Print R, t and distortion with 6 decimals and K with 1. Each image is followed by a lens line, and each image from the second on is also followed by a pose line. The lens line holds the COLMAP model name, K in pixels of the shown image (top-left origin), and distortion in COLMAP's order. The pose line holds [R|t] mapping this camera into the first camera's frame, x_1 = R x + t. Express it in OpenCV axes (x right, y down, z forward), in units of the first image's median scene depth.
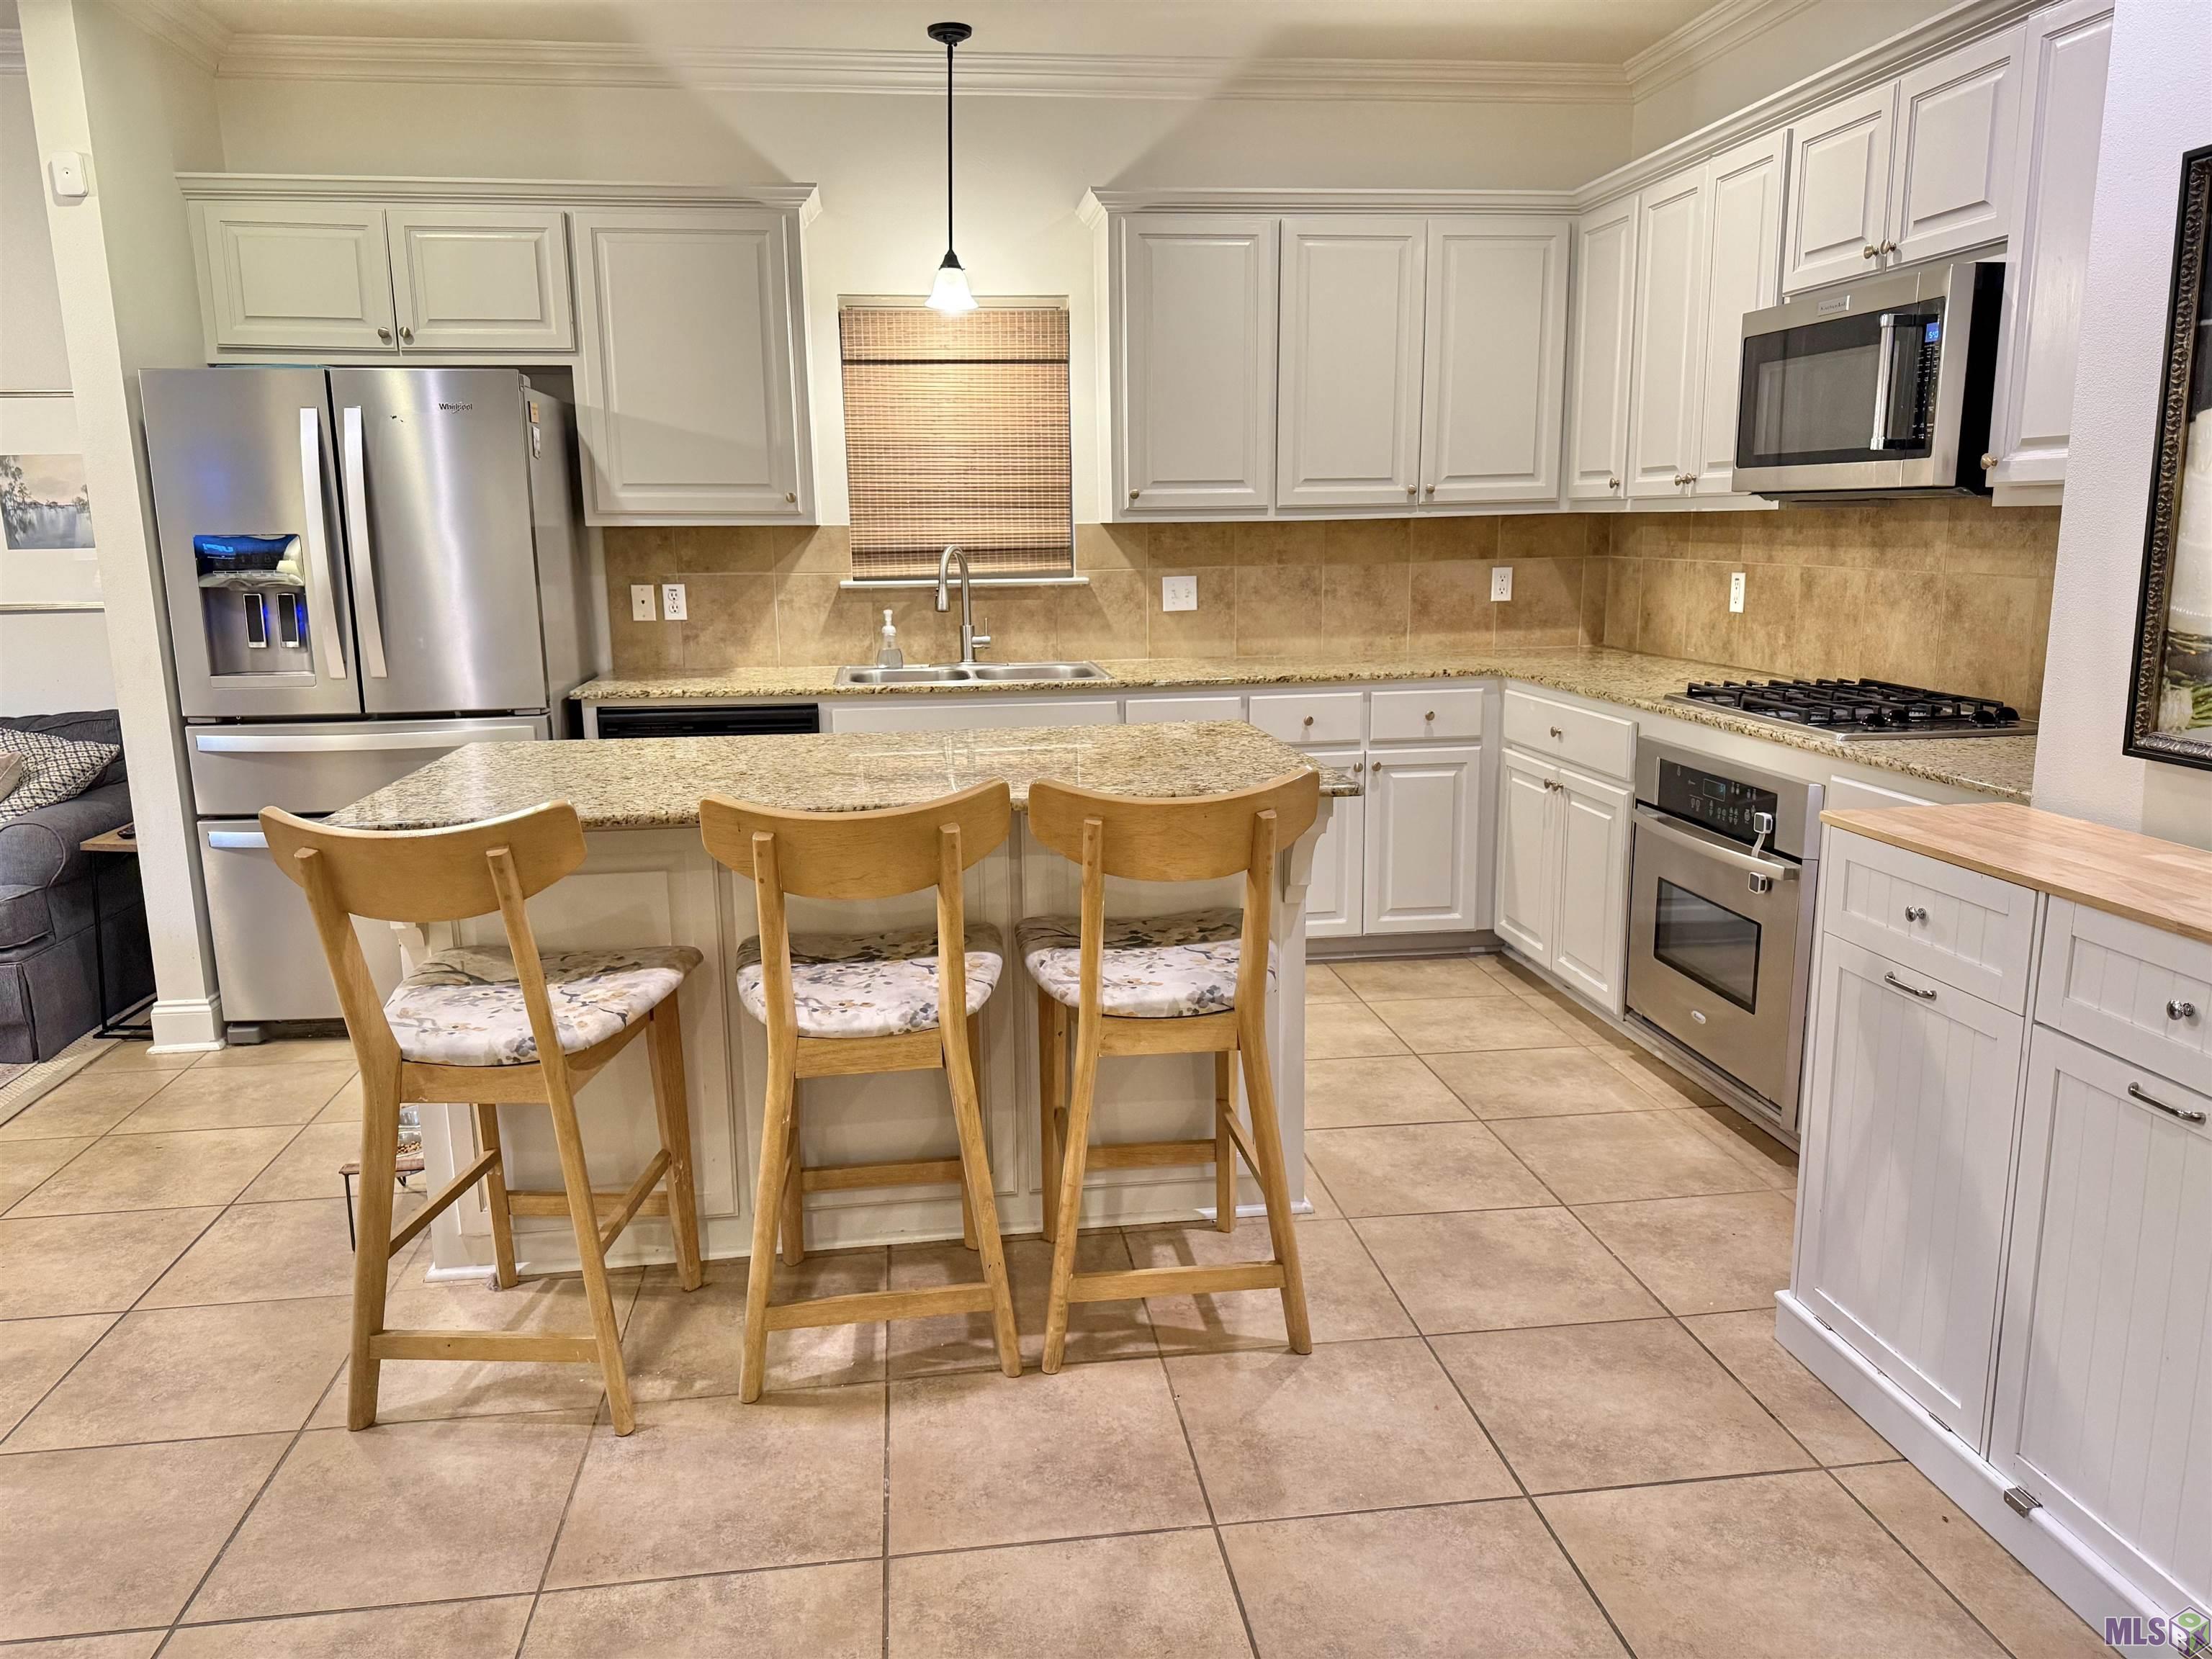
lens RADIAL K [[1552.1, 0, 1079.2], [0, 1552.1, 850.7], [0, 0, 1]] dist [0.060675, -0.068763]
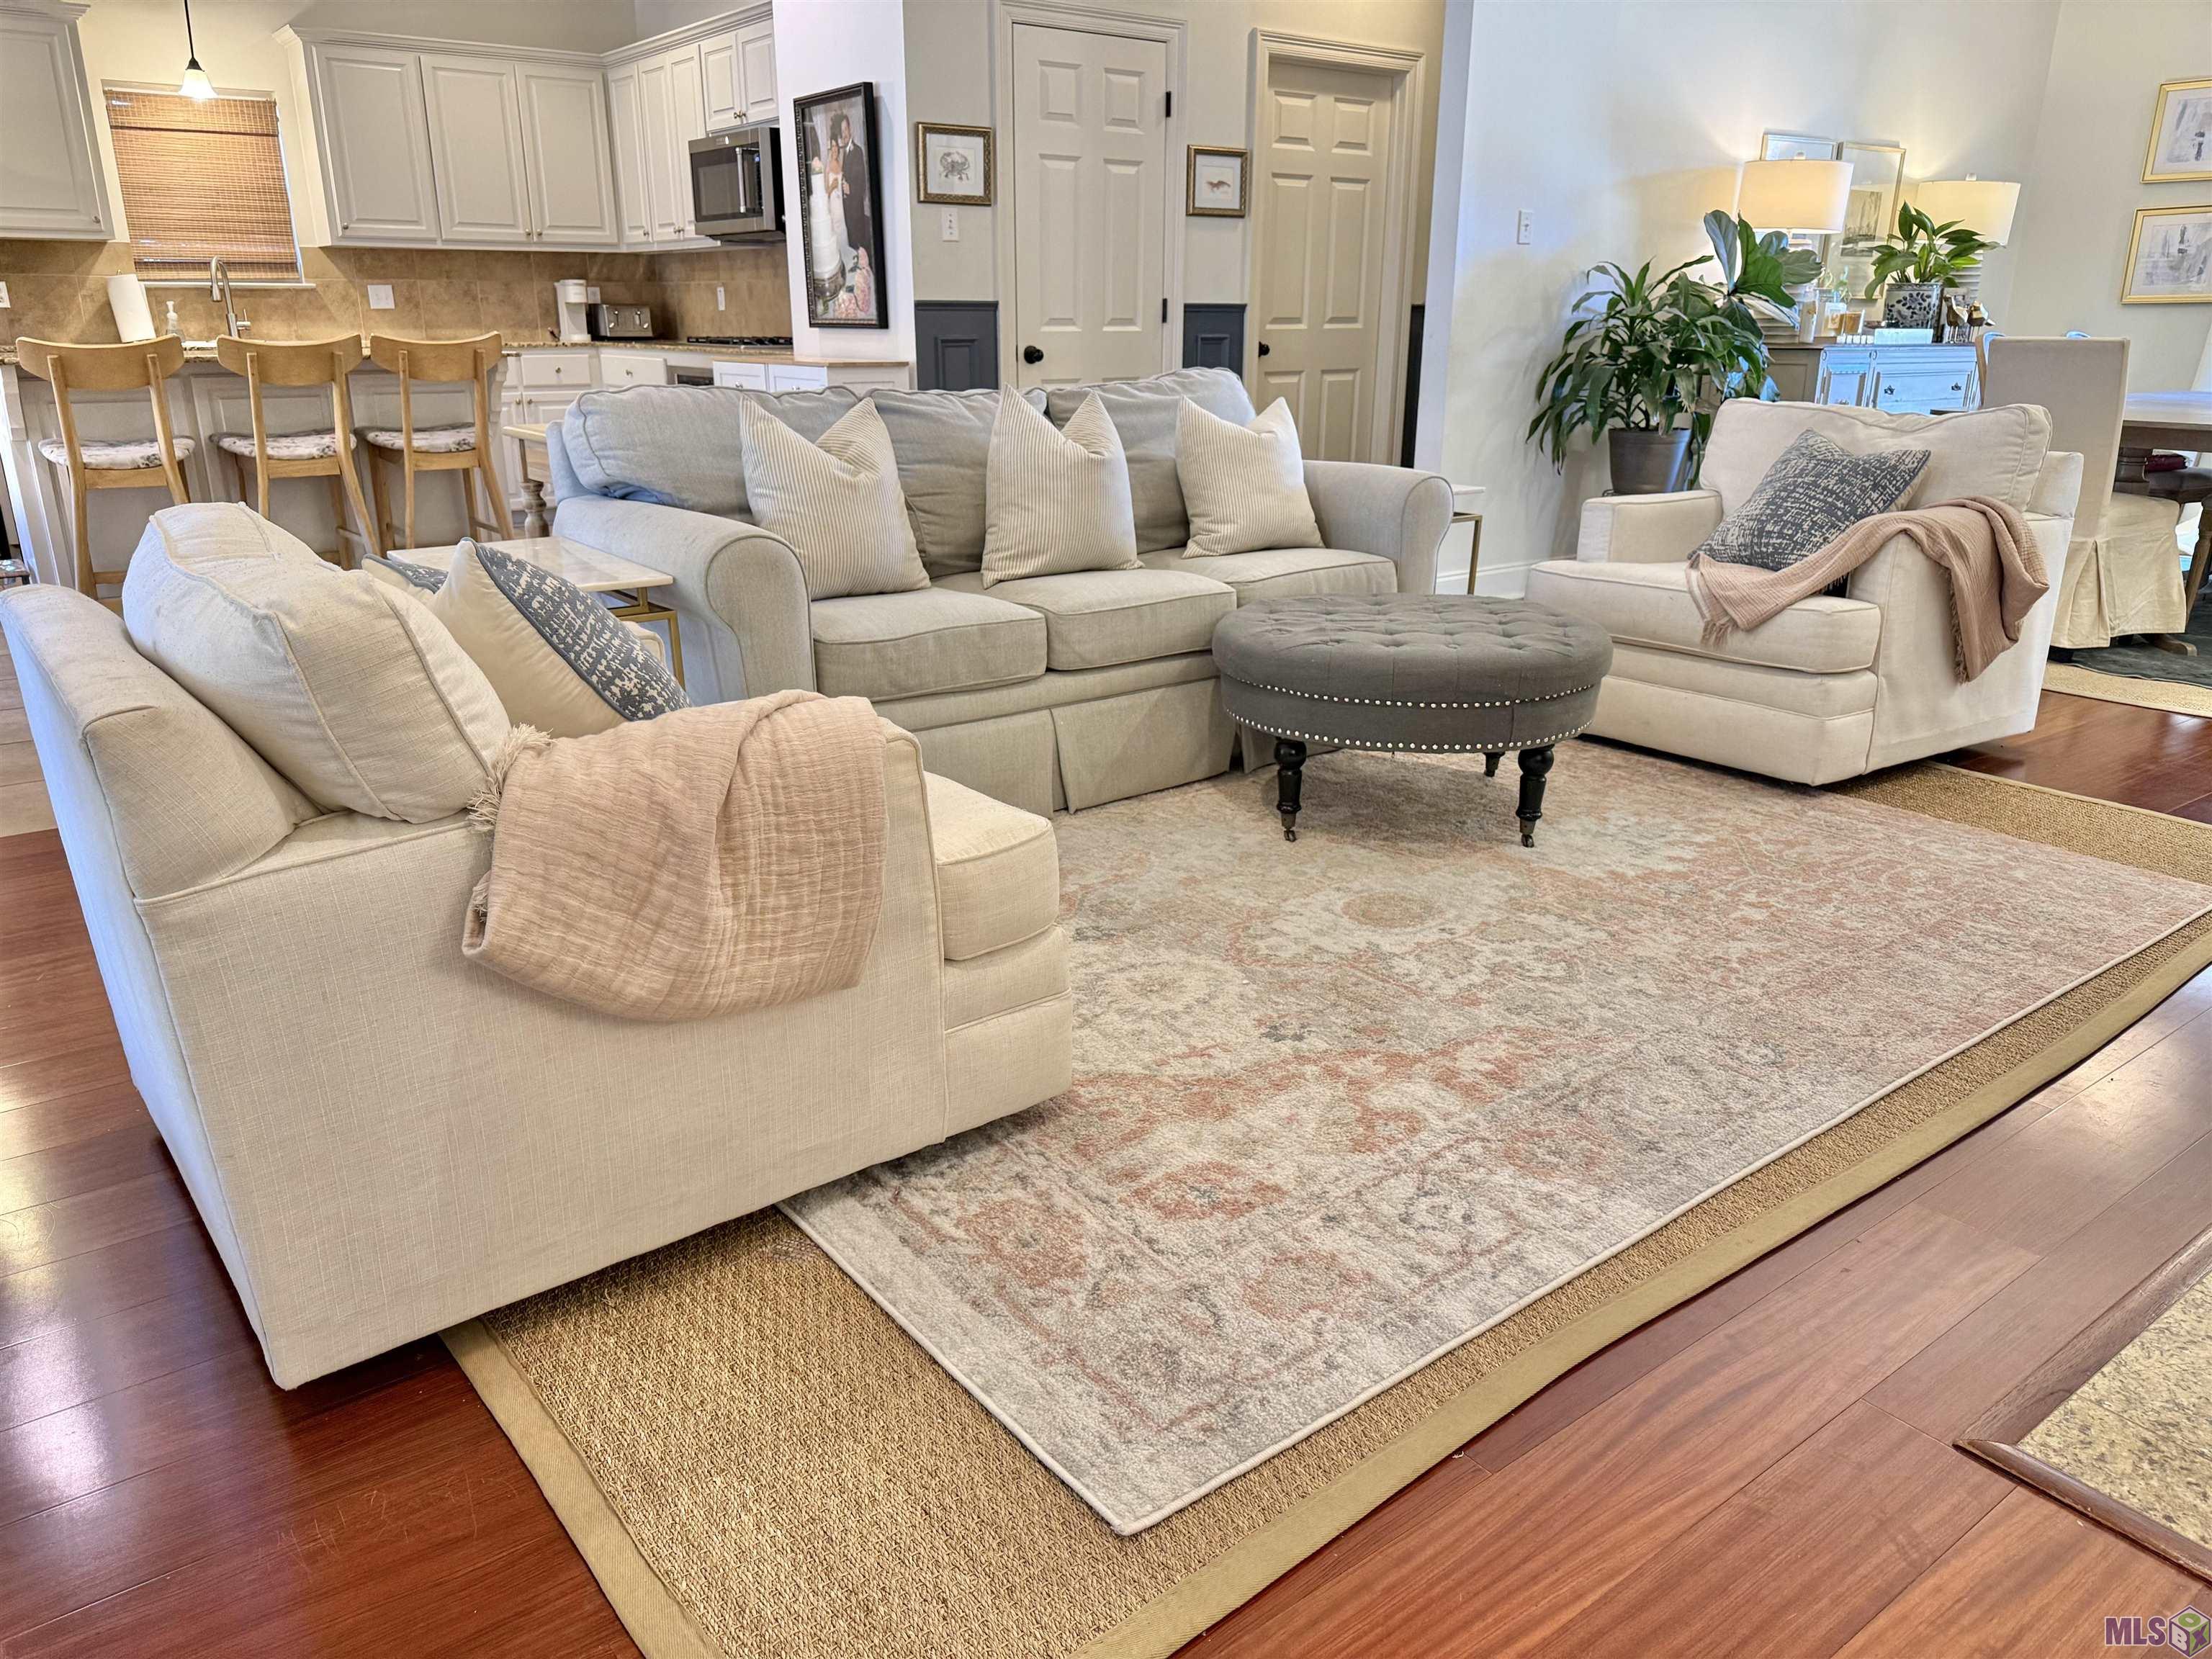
lens RADIAL K [[1552.1, 0, 1085.1], [0, 1552.1, 816.1], [0, 0, 1]] dist [0.060675, -0.068763]
pose [[0.865714, -0.140103, 0.480531, -0.174819], [0.091694, 0.988172, 0.122916, 0.248105], [-0.492069, -0.062348, 0.868321, -0.836244]]
